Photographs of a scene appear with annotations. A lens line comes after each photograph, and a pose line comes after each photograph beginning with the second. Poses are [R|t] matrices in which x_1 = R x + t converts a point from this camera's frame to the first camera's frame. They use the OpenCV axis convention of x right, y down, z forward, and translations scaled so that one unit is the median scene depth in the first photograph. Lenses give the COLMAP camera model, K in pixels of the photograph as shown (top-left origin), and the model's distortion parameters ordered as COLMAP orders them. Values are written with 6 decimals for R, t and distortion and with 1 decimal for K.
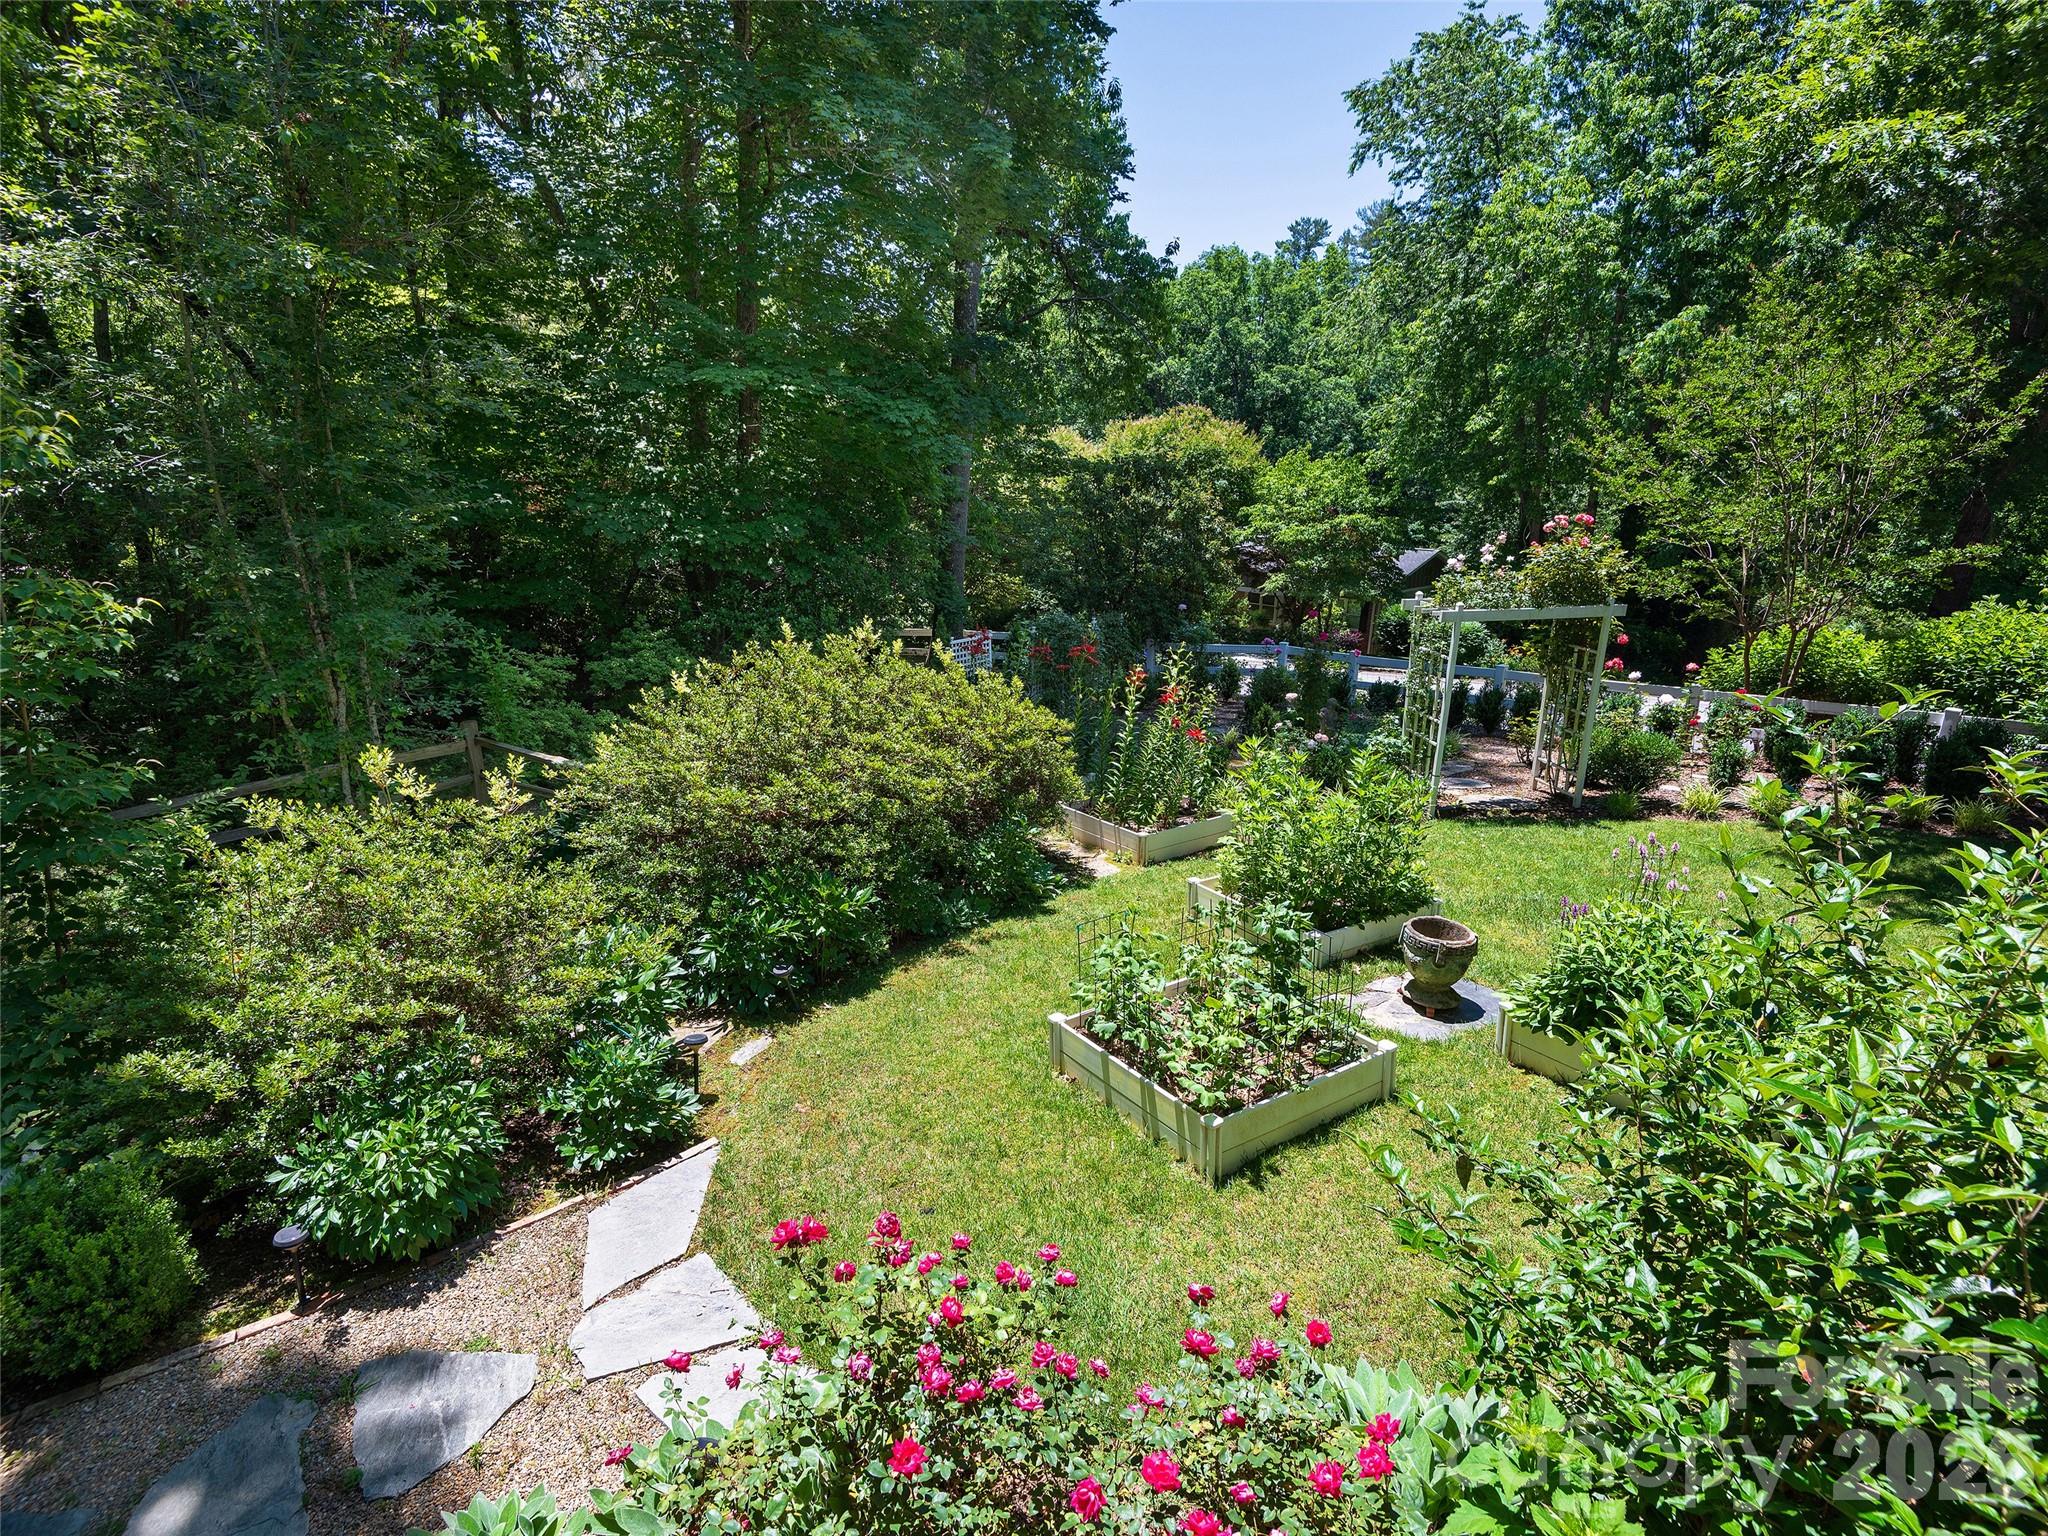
lens RADIAL K [[1039.4, 0, 1028.3], [0, 1039.4, 797.0], [0, 0, 1]] dist [0.000982, -0.000787]
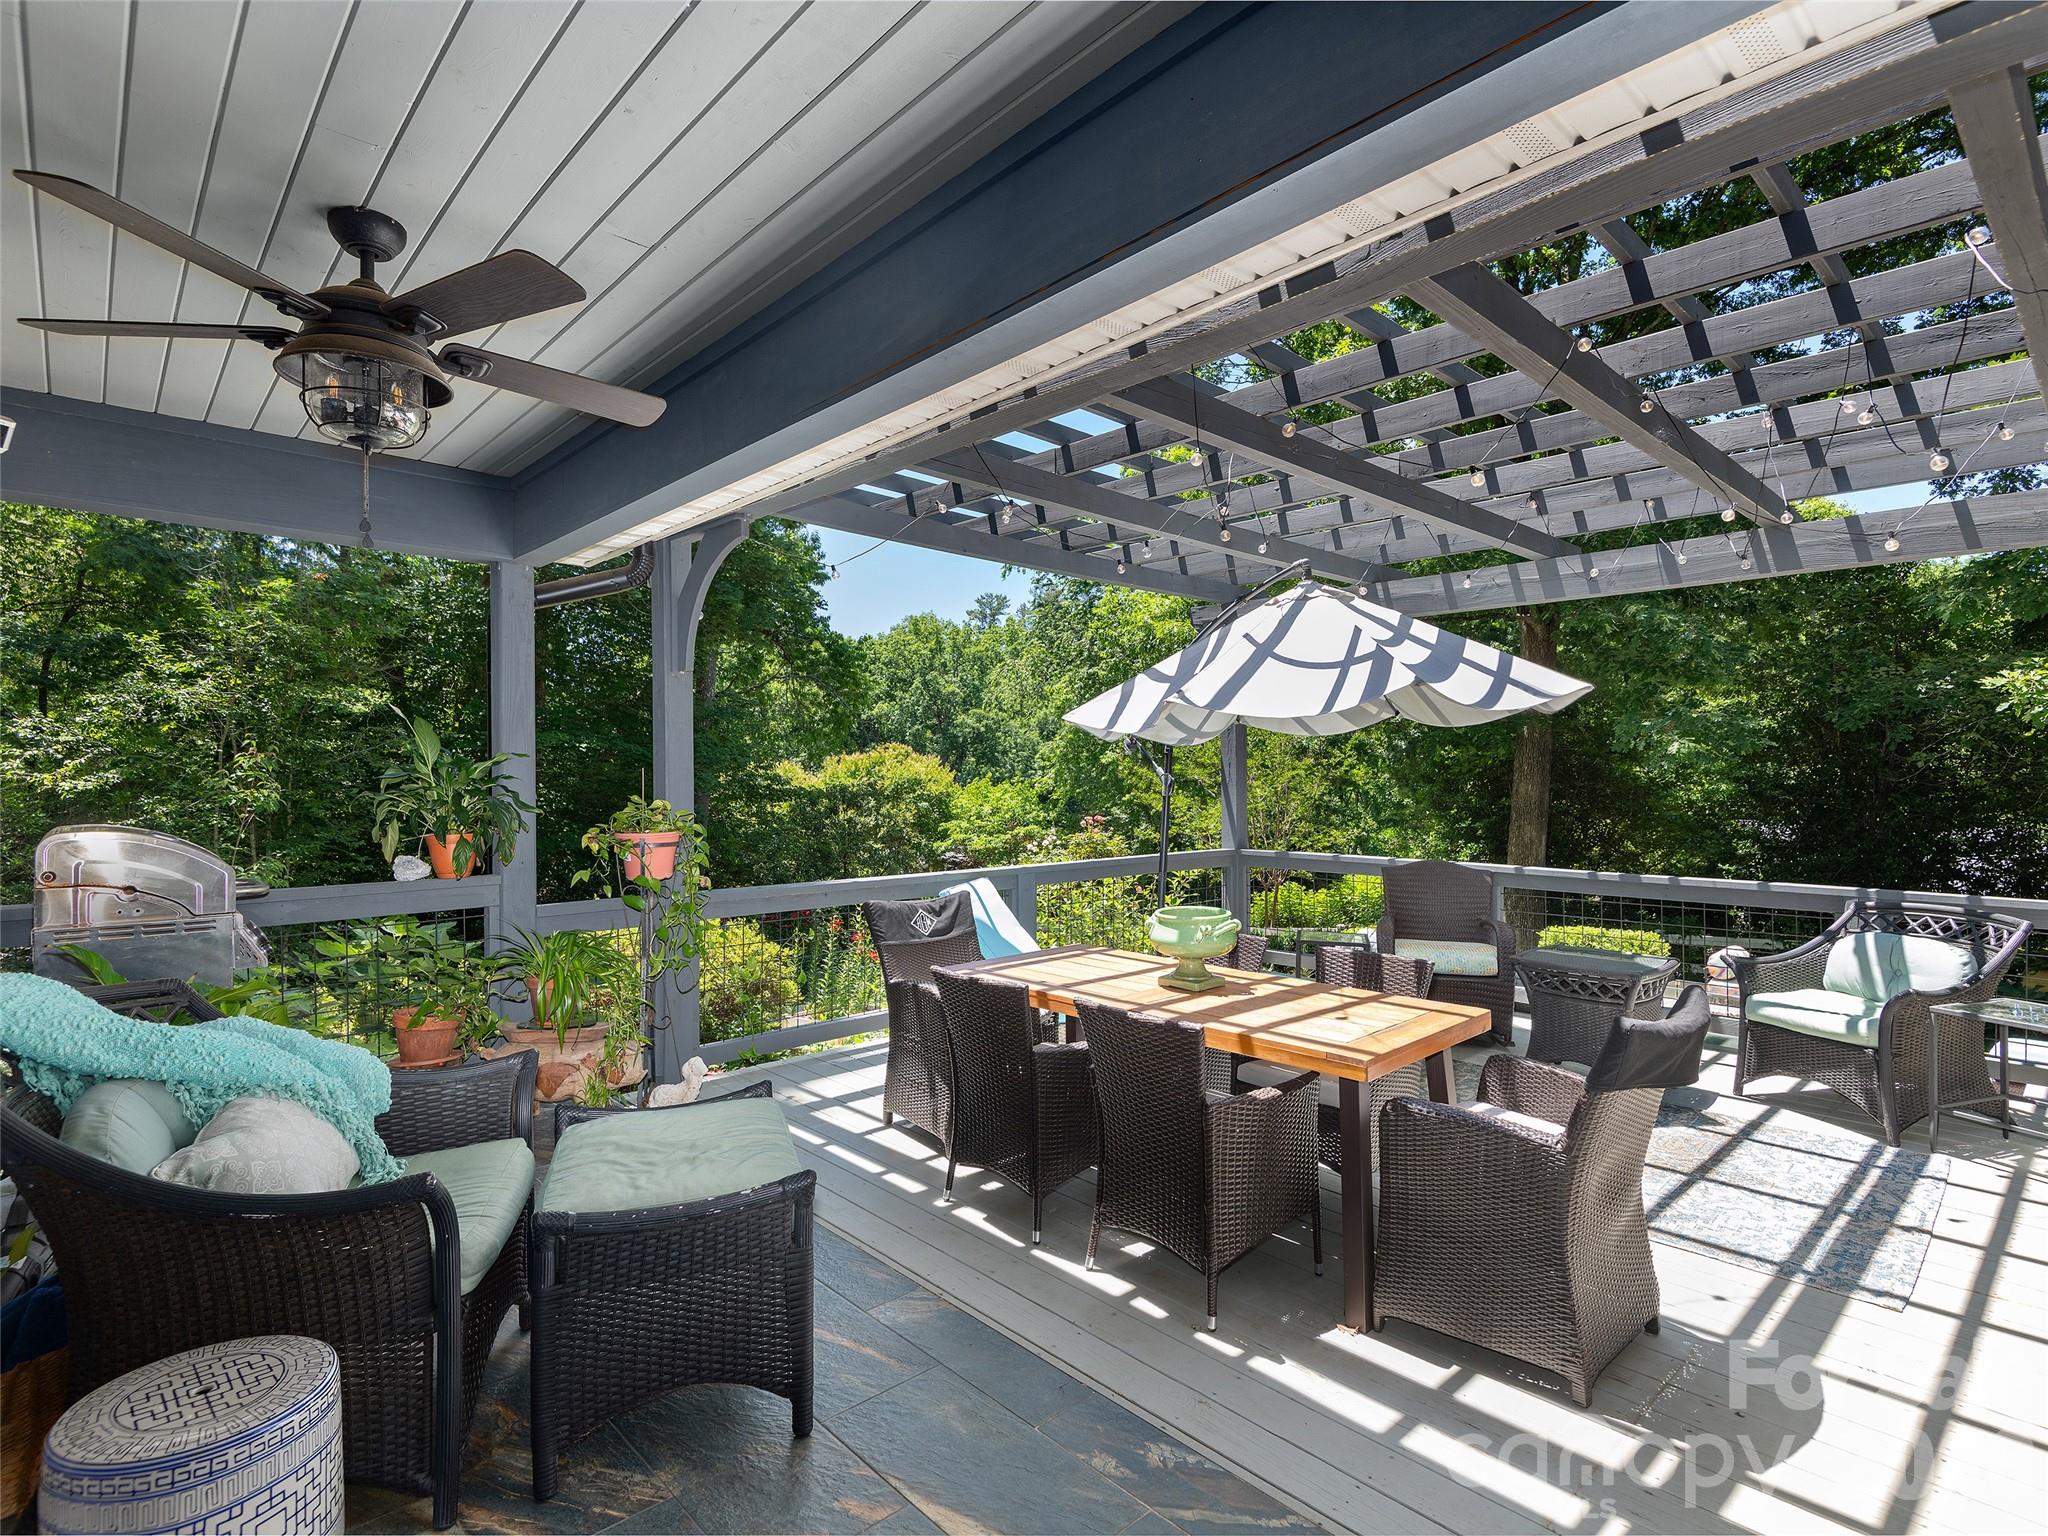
lens RADIAL K [[1039.4, 0, 1028.3], [0, 1039.4, 797.0], [0, 0, 1]] dist [0.000982, -0.000787]
pose [[0.966896, -0.020102, 0.254378, -0.001483], [0.095099, 0.953461, -0.286126, 0.044196], [-0.236788, 0.300845, 0.923809, -0.139345]]
